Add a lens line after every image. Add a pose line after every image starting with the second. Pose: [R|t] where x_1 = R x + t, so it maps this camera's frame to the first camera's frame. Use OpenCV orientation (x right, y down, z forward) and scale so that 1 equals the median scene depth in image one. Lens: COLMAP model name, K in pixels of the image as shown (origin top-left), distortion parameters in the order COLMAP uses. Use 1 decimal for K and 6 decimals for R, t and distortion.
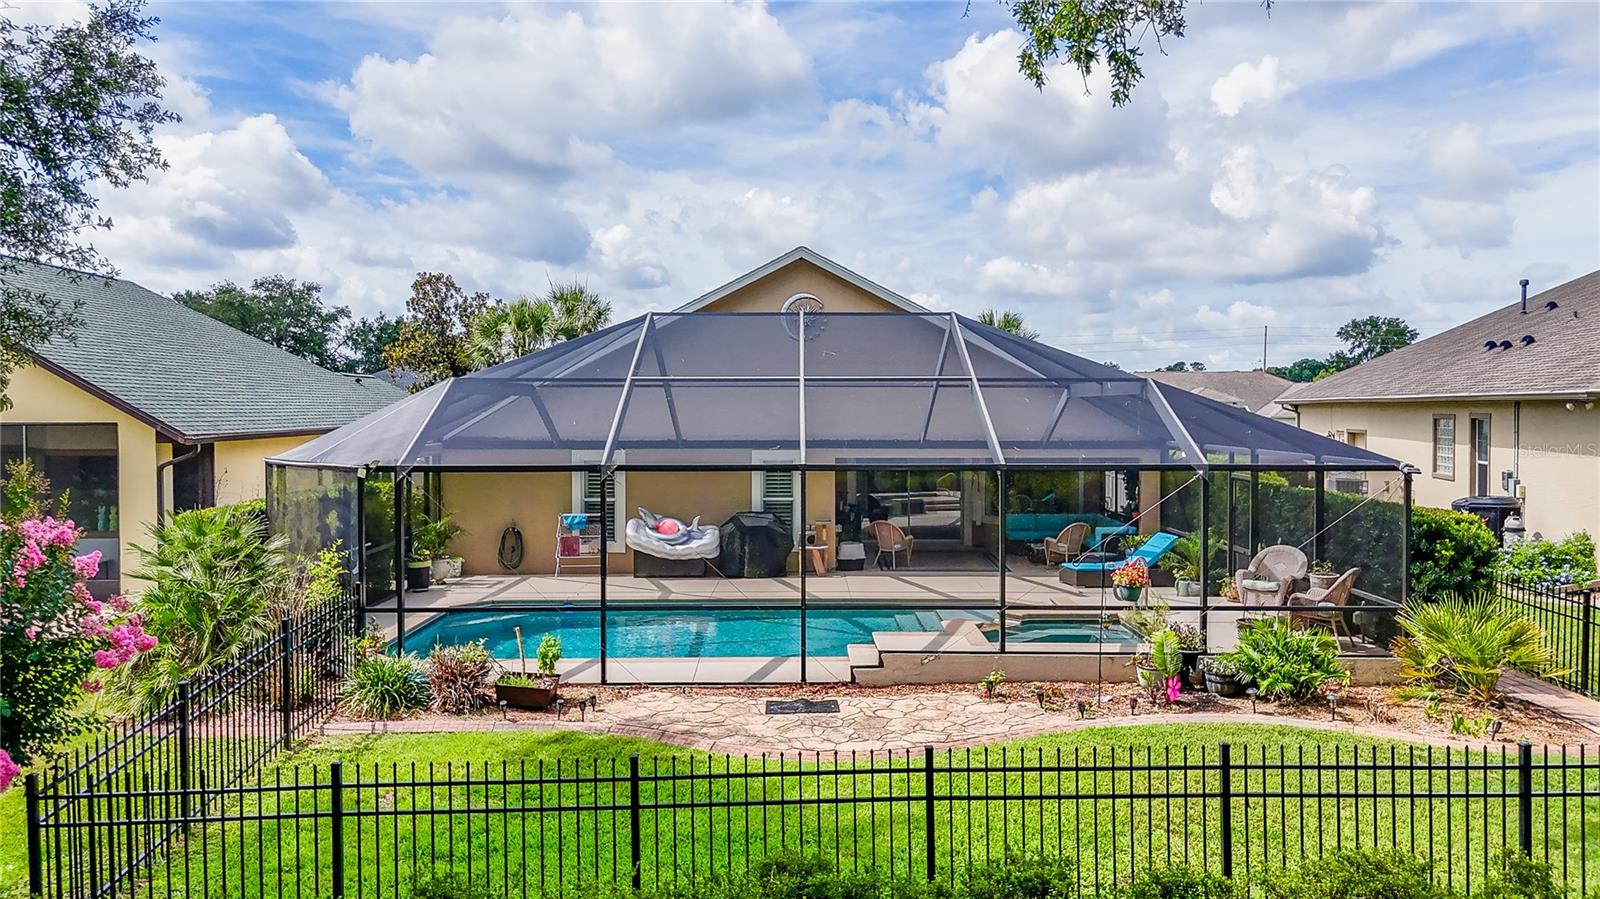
lens RADIAL K [[1174.3, 0, 862.4], [0, 1174.3, 444.6], [0, 0, 1]] dist [-0.008725, -0.001165]
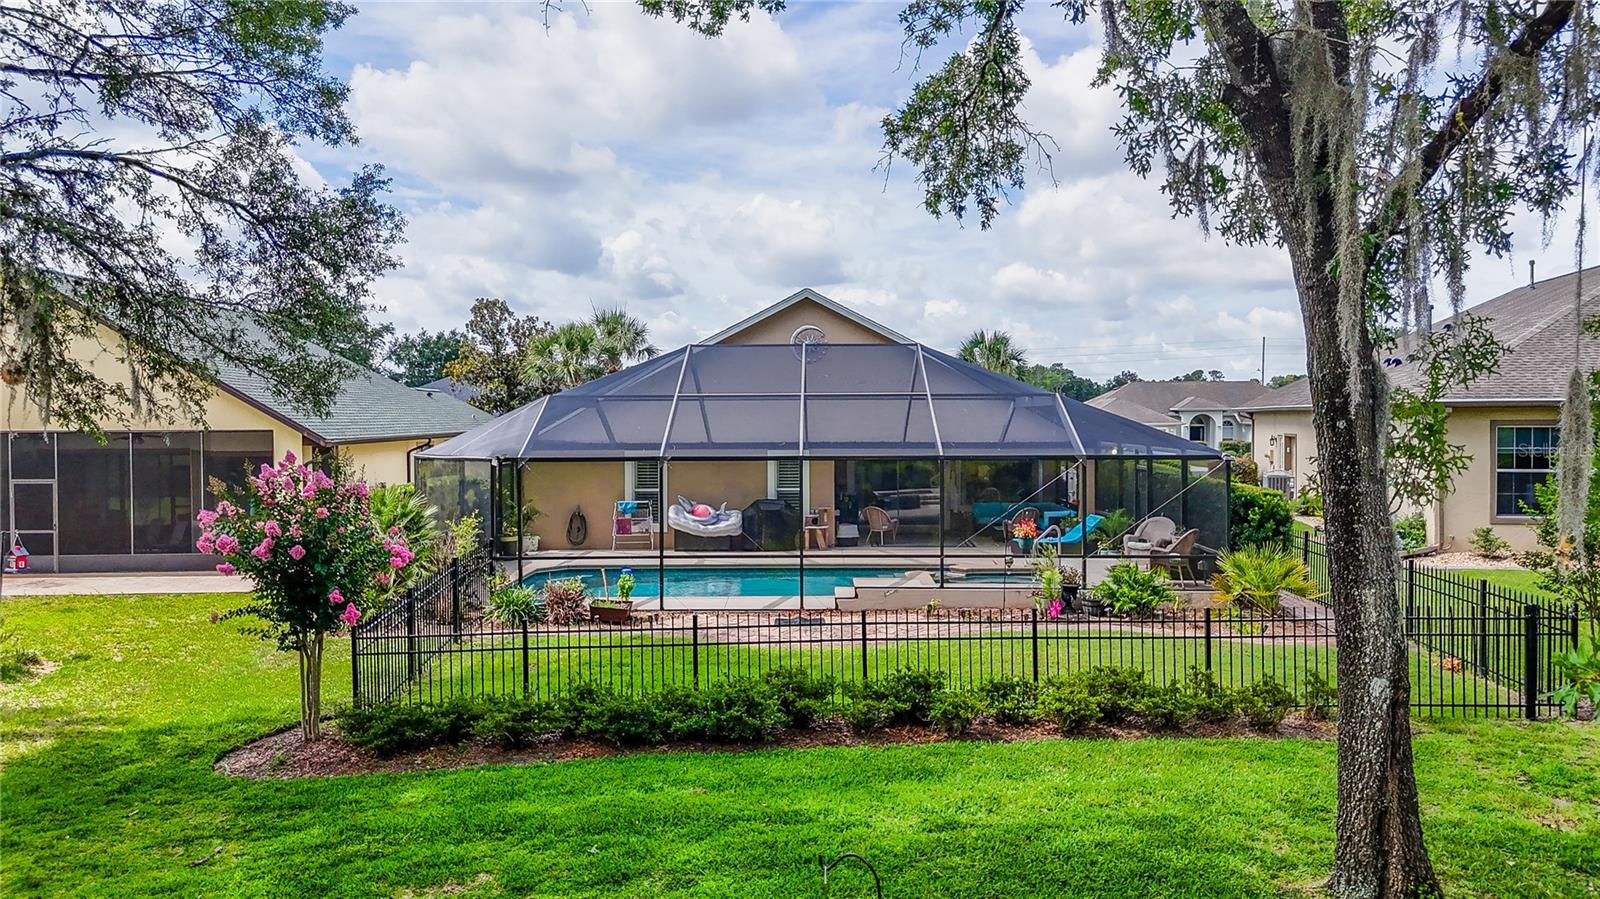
lens RADIAL K [[1192.8, 0, 802.3], [0, 1192.8, 443.9], [0, 0, 1]] dist [0.071136, -0.066109]
pose [[0.997667, -0.002338, -0.068233, 0.030502], [0.001747, 0.999960, -0.008726, 0.009495], [0.068251, 0.008586, 0.997631, -0.274565]]
